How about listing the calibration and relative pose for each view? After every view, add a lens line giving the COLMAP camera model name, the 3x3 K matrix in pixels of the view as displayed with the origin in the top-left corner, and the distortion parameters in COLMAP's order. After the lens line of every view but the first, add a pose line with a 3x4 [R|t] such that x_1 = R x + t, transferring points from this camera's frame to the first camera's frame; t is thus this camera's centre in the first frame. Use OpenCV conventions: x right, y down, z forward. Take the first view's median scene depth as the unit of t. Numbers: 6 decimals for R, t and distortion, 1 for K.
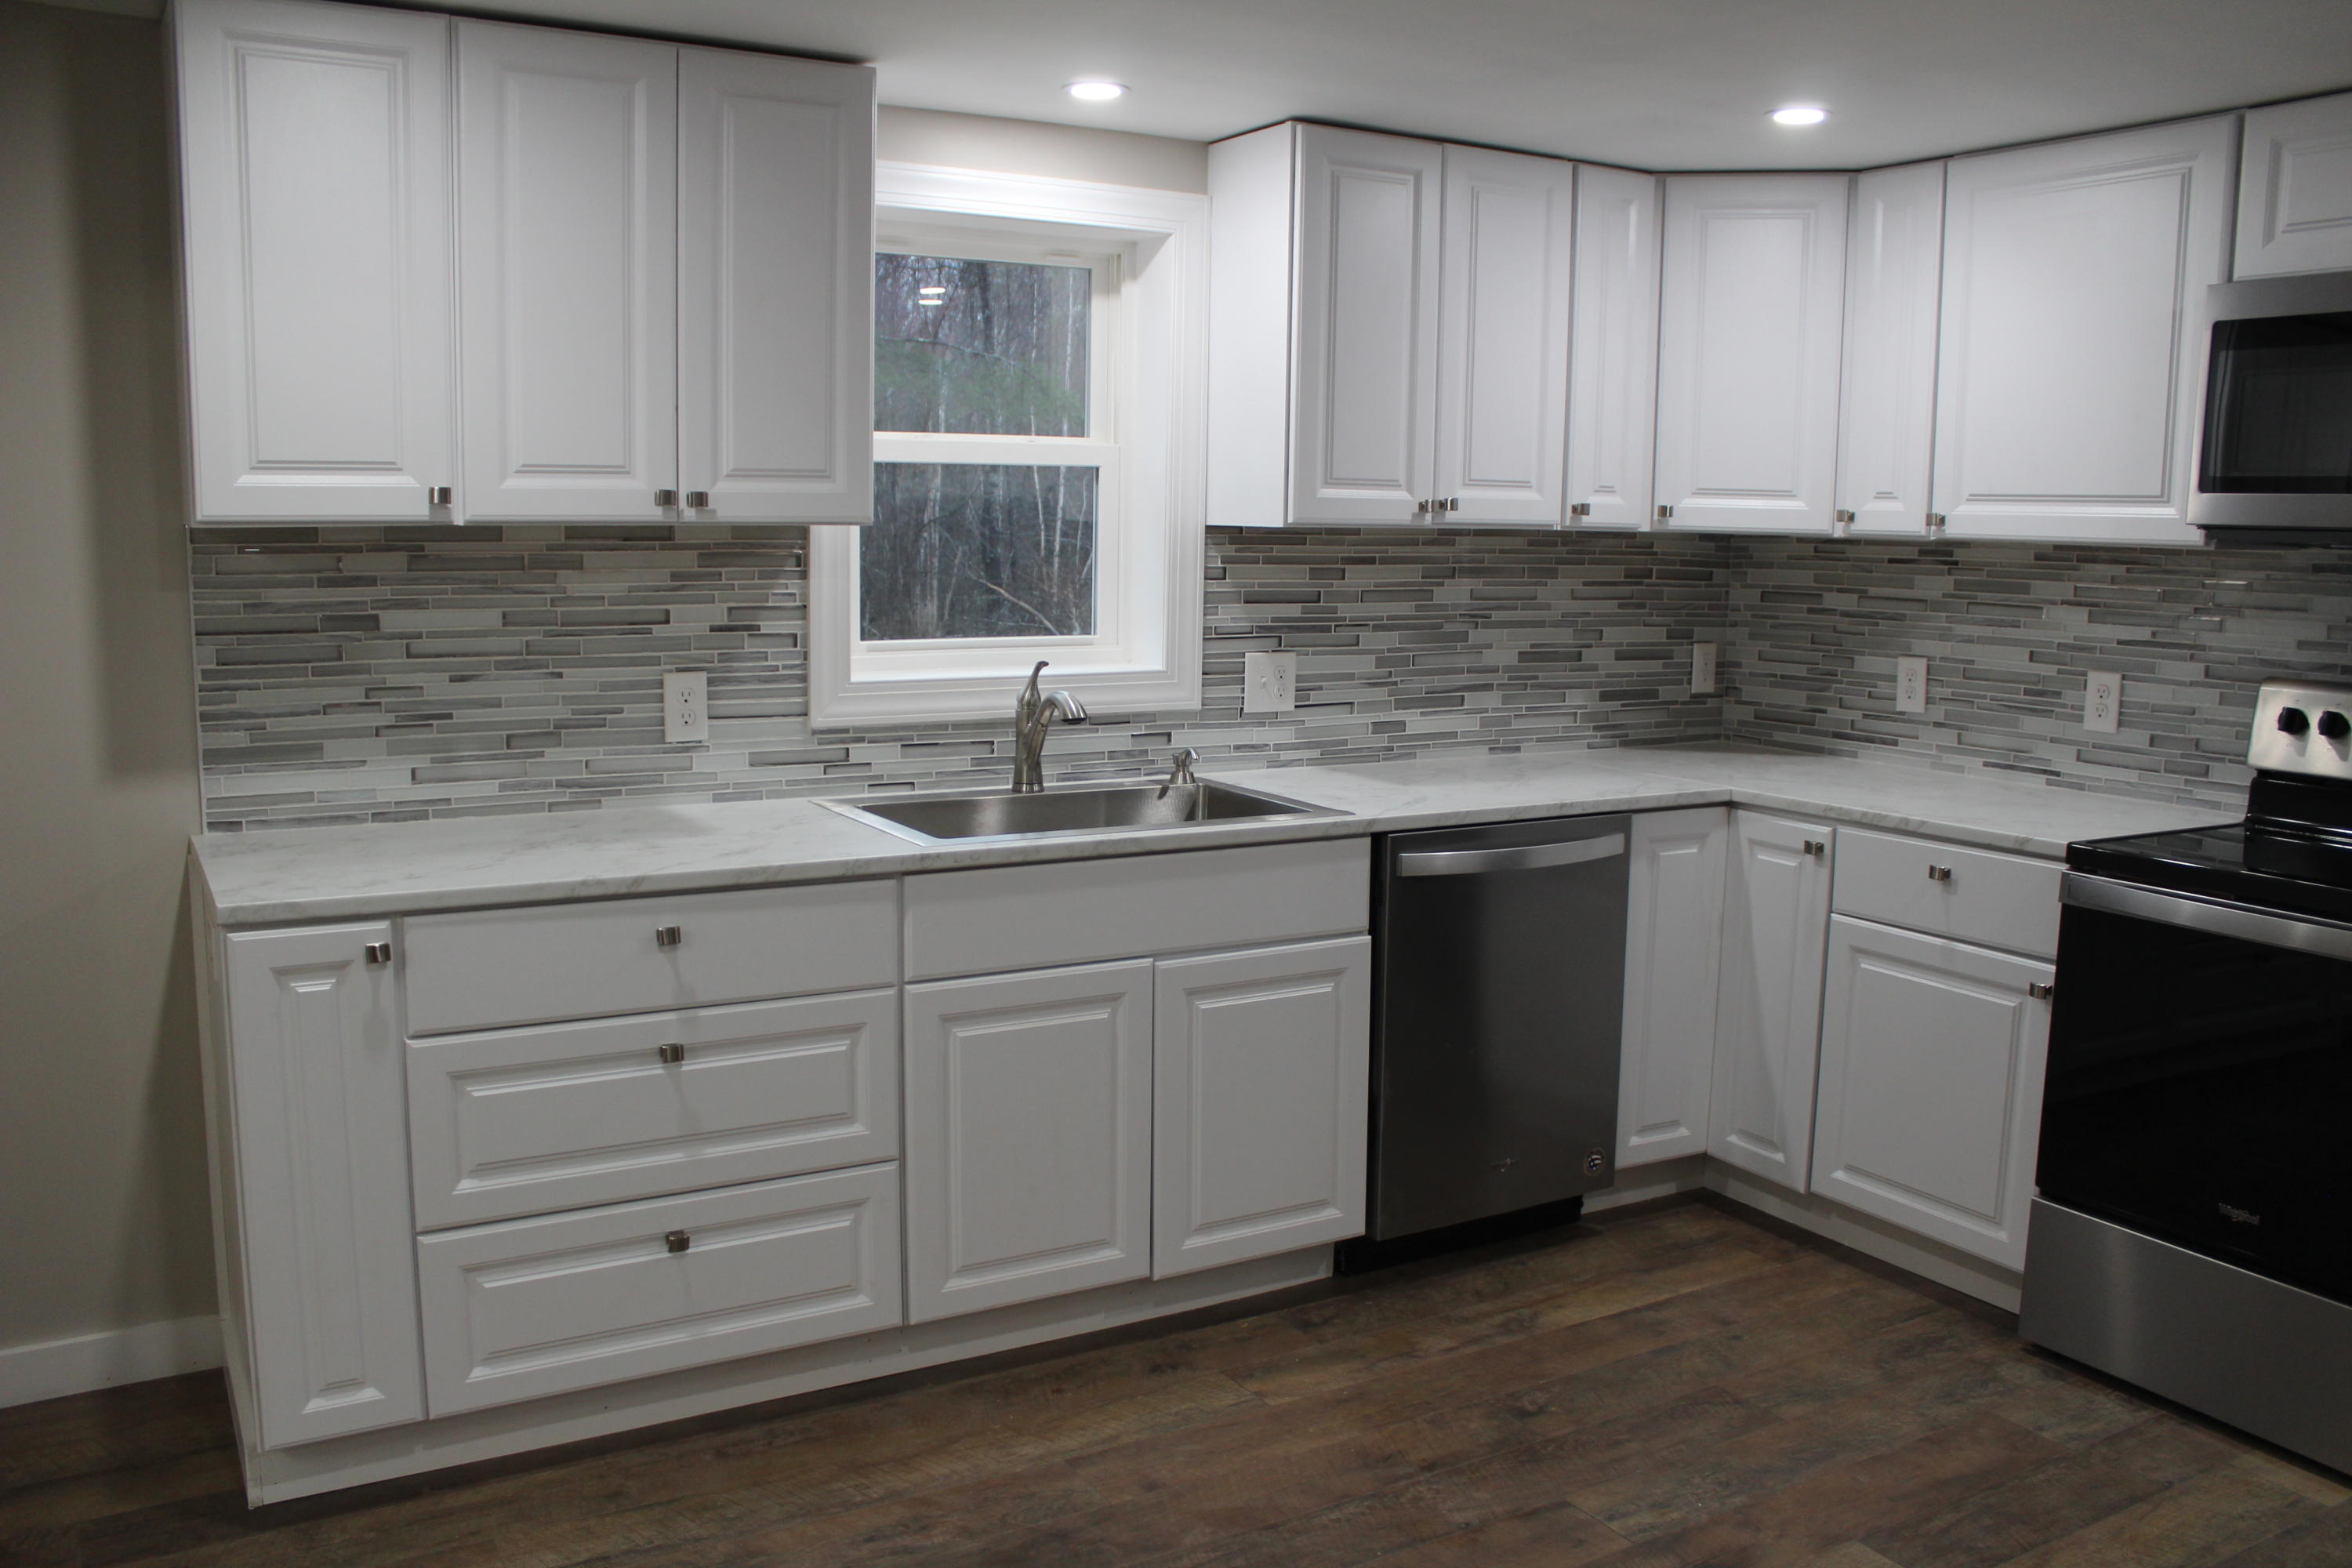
lens RADIAL K [[1993.8, 0, 1163.8], [0, 1993.8, 795.3], [0, 0, 1]] dist [-0.155552, 0.178274]
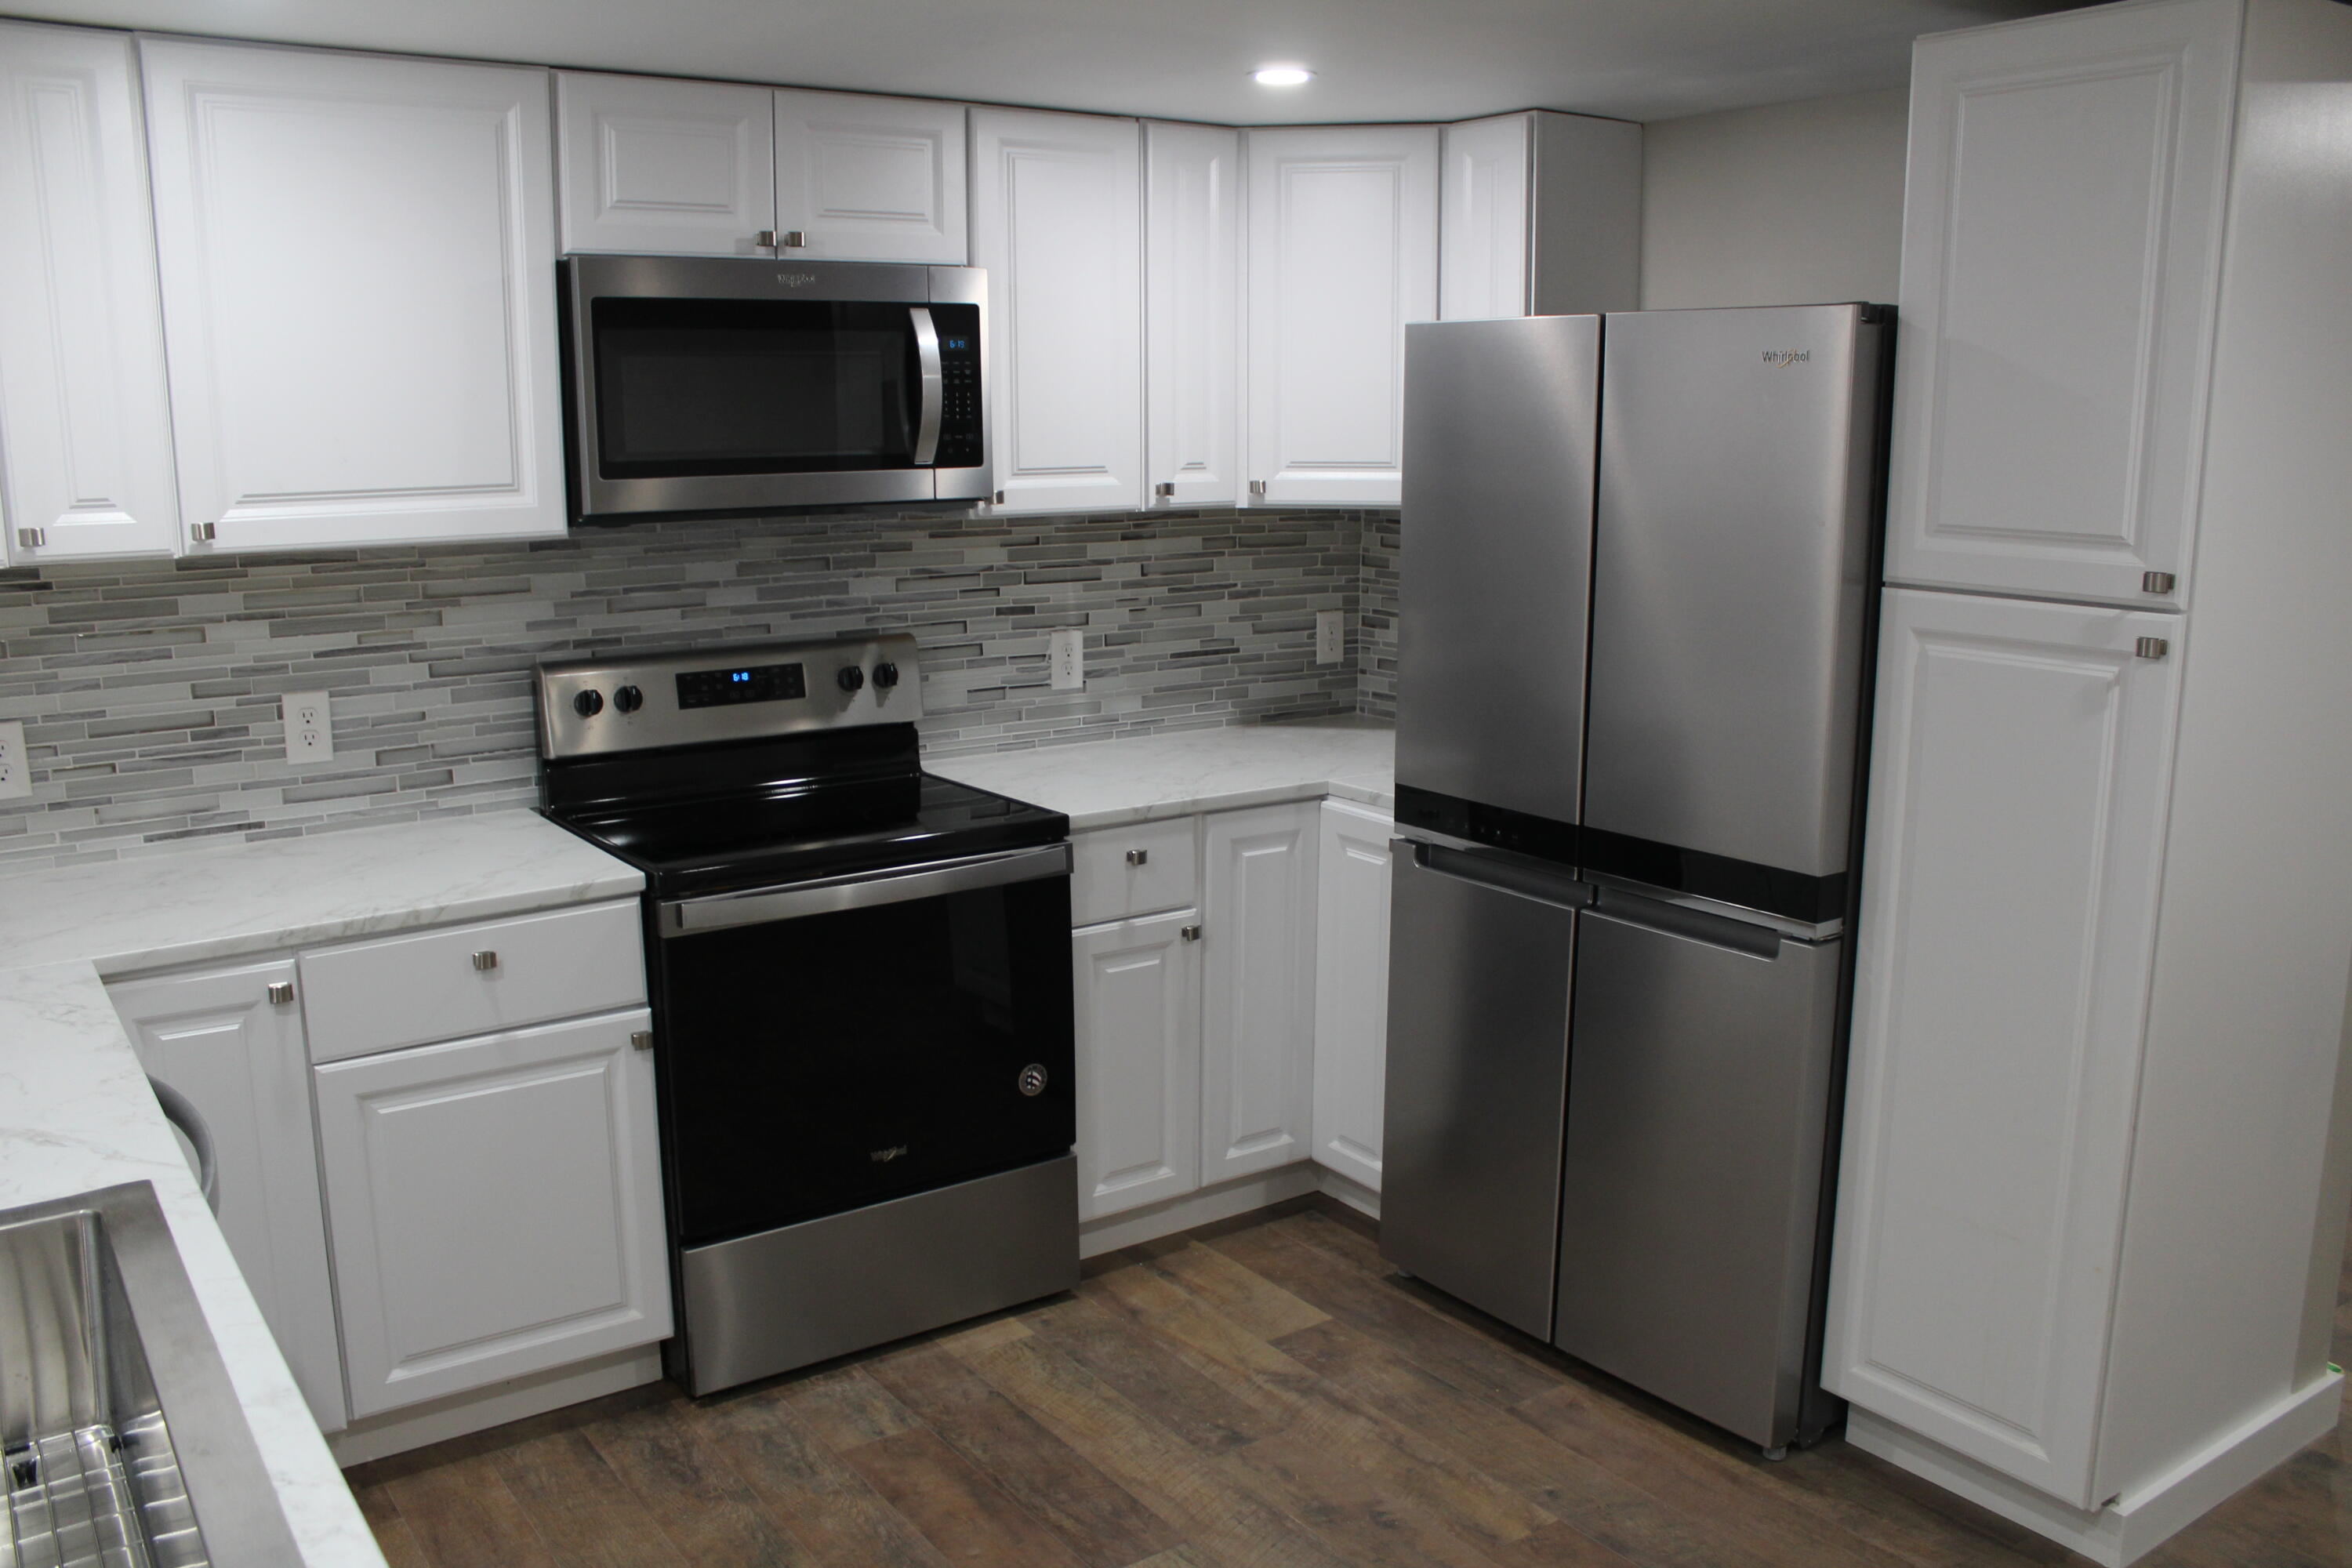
lens RADIAL K [[1993.8, 0, 1163.8], [0, 1993.8, 795.3], [0, 0, 1]] dist [-0.155552, 0.178274]
pose [[-0.083893, -0.209700, 0.974160, -0.392856], [0.147398, 0.964241, 0.220259, -0.157474], [-0.985513, 0.162067, -0.049984, 0.708800]]
